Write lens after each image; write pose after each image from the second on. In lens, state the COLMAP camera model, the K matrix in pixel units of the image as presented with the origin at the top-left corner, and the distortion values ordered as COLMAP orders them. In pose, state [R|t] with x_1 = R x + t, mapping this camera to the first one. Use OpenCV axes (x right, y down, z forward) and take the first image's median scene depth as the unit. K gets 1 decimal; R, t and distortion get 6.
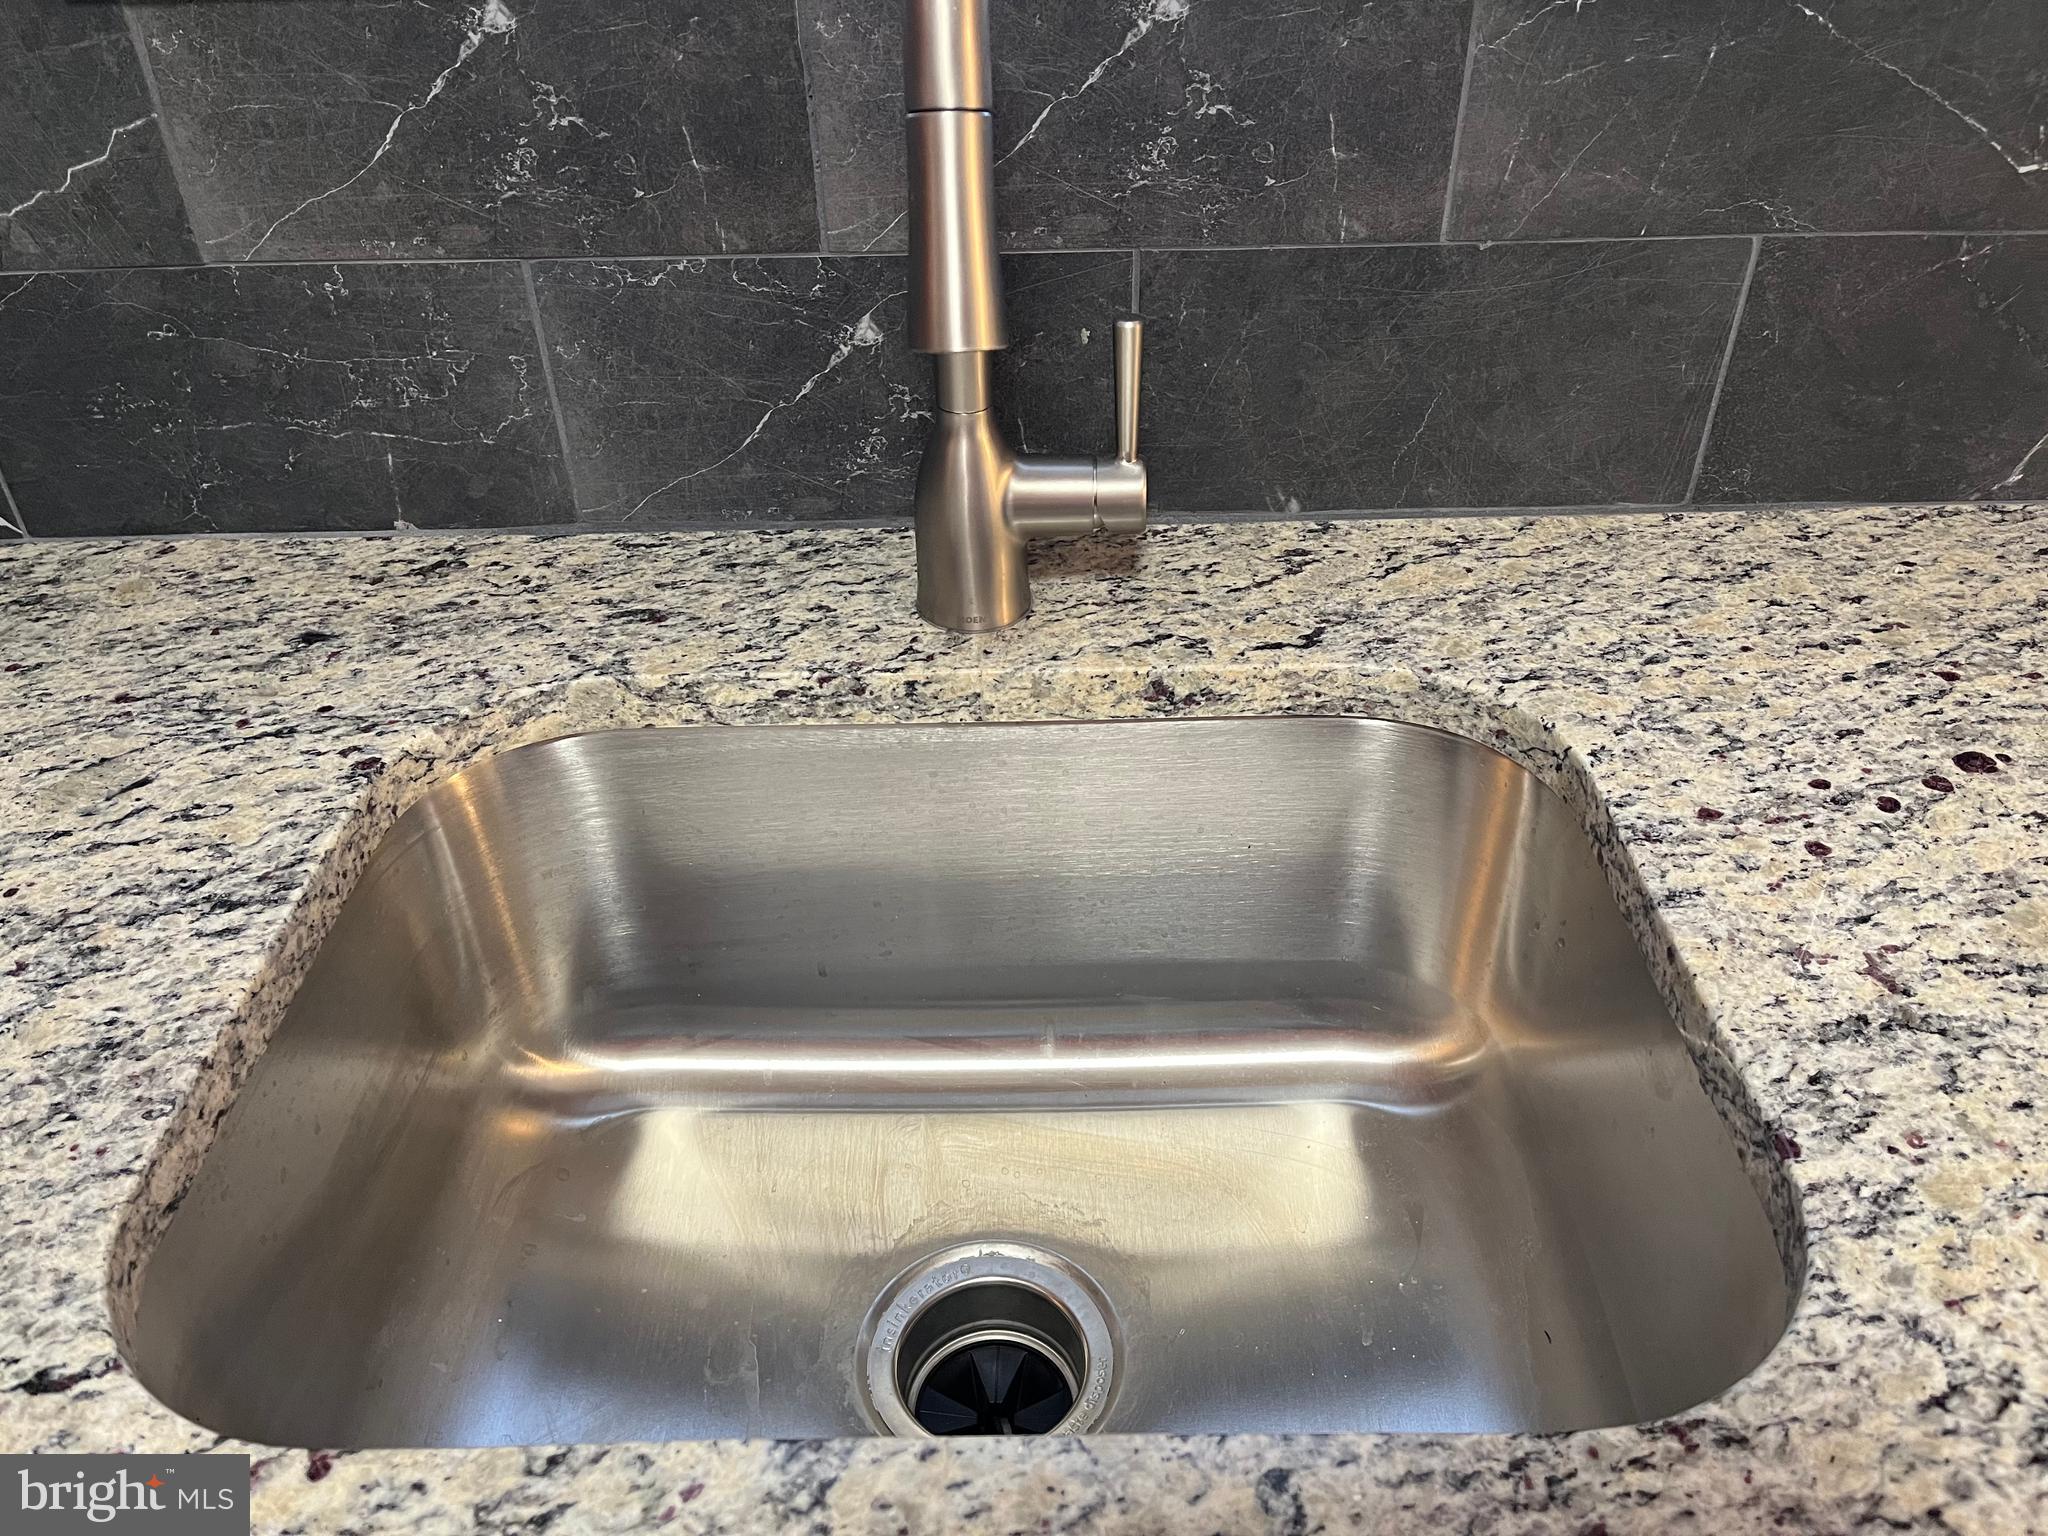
lens RADIAL K [[1541.1, 0, 1027.6], [0, 1541.1, 774.5], [0, 0, 1]] dist [0.077311, -0.099497]
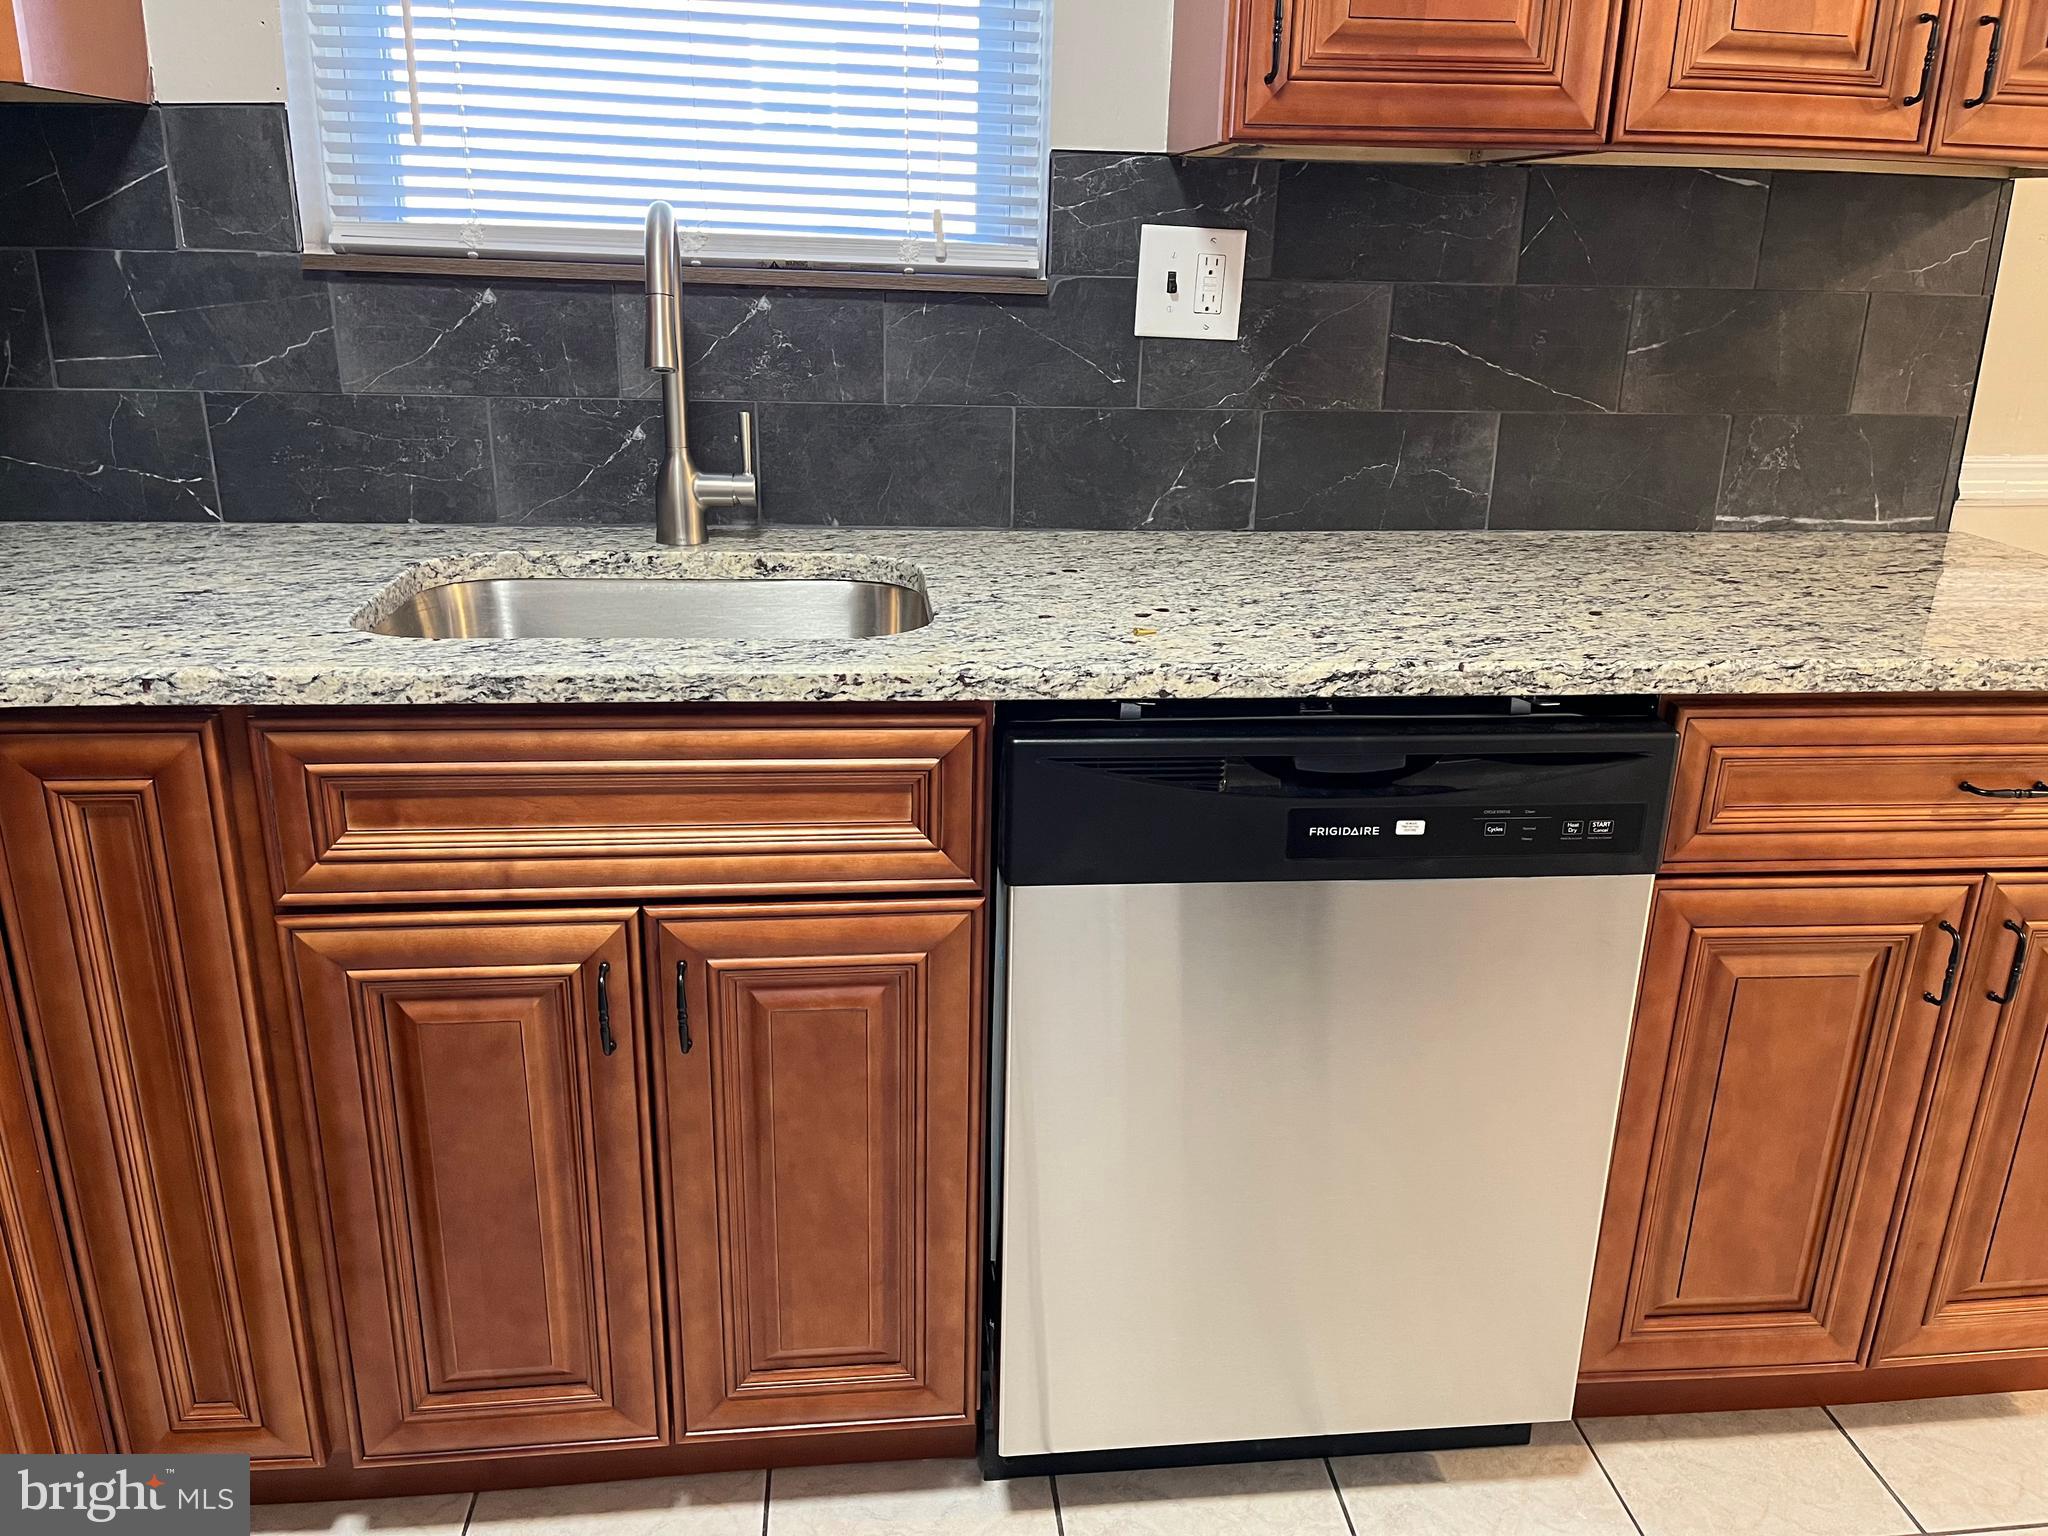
lens RADIAL K [[1542.4, 0, 1035.8], [0, 1542.4, 797.7], [0, 0, 1]] dist [0.034906, -0.051770]
pose [[0.991881, 0.004324, 0.127098, 0.197850], [0.031609, 0.959675, -0.279329, 0.924489], [-0.123181, 0.281078, 0.951747, -1.140214]]
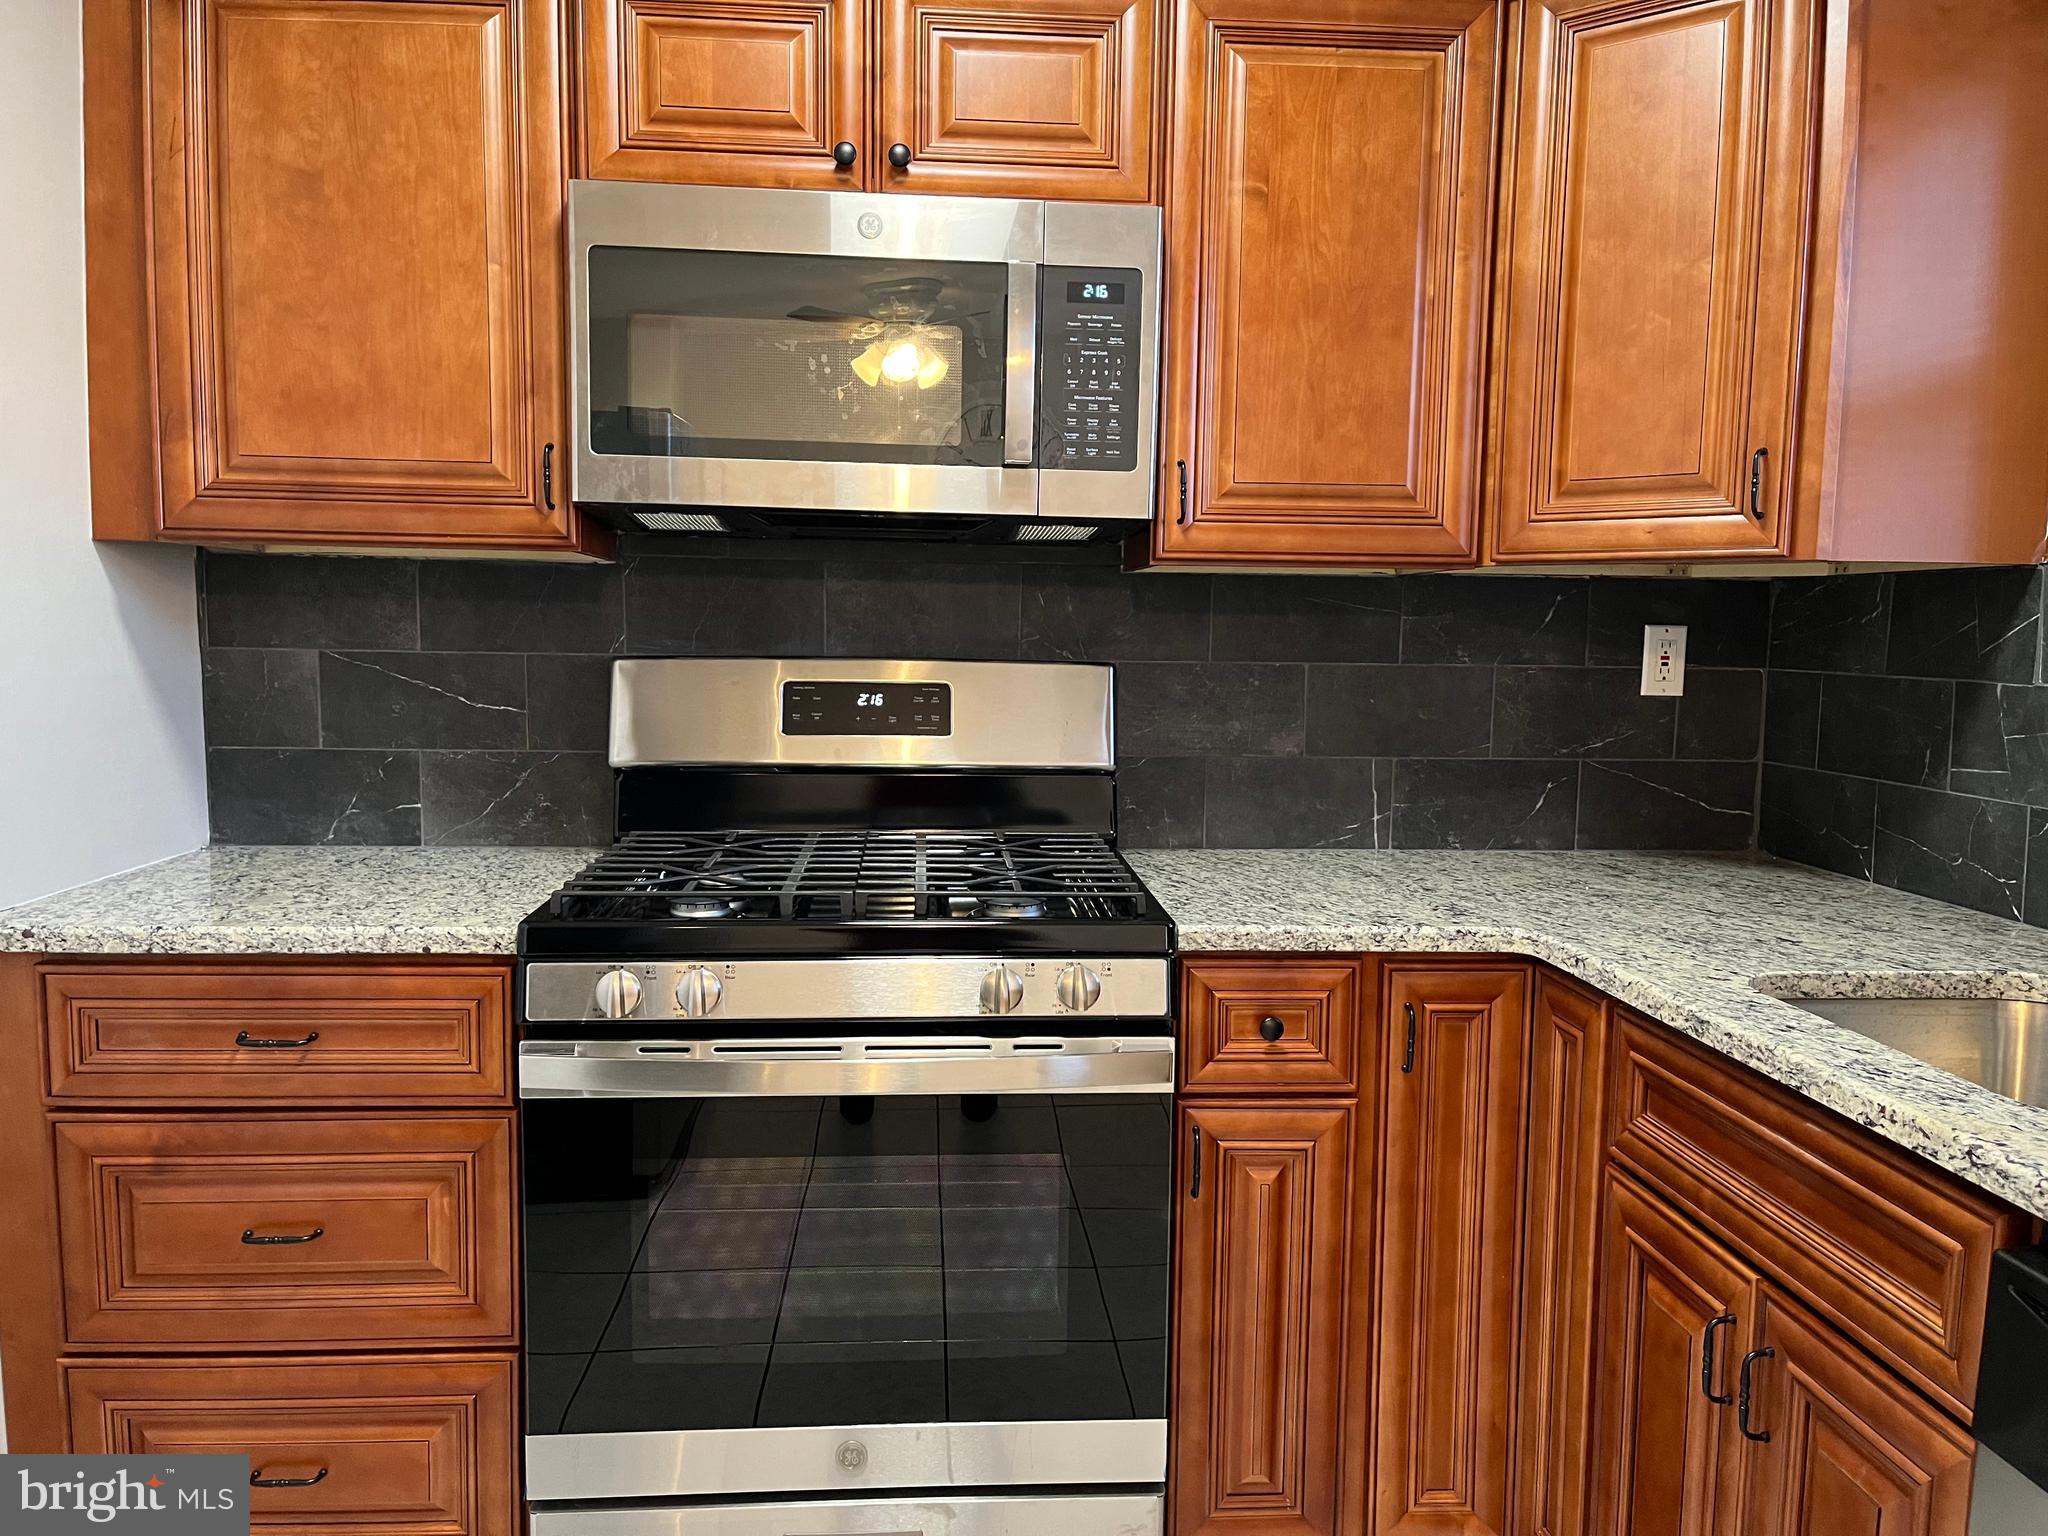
lens RADIAL K [[1541.1, 0, 1029.9], [0, 1541.1, 777.4], [0, 0, 1]] dist [0.077311, -0.099497]
pose [[0.075043, 0.115424, -0.990478, 1.671366], [-0.601418, 0.797529, 0.047373, 0.496539], [0.795403, 0.592136, 0.129267, -0.636793]]
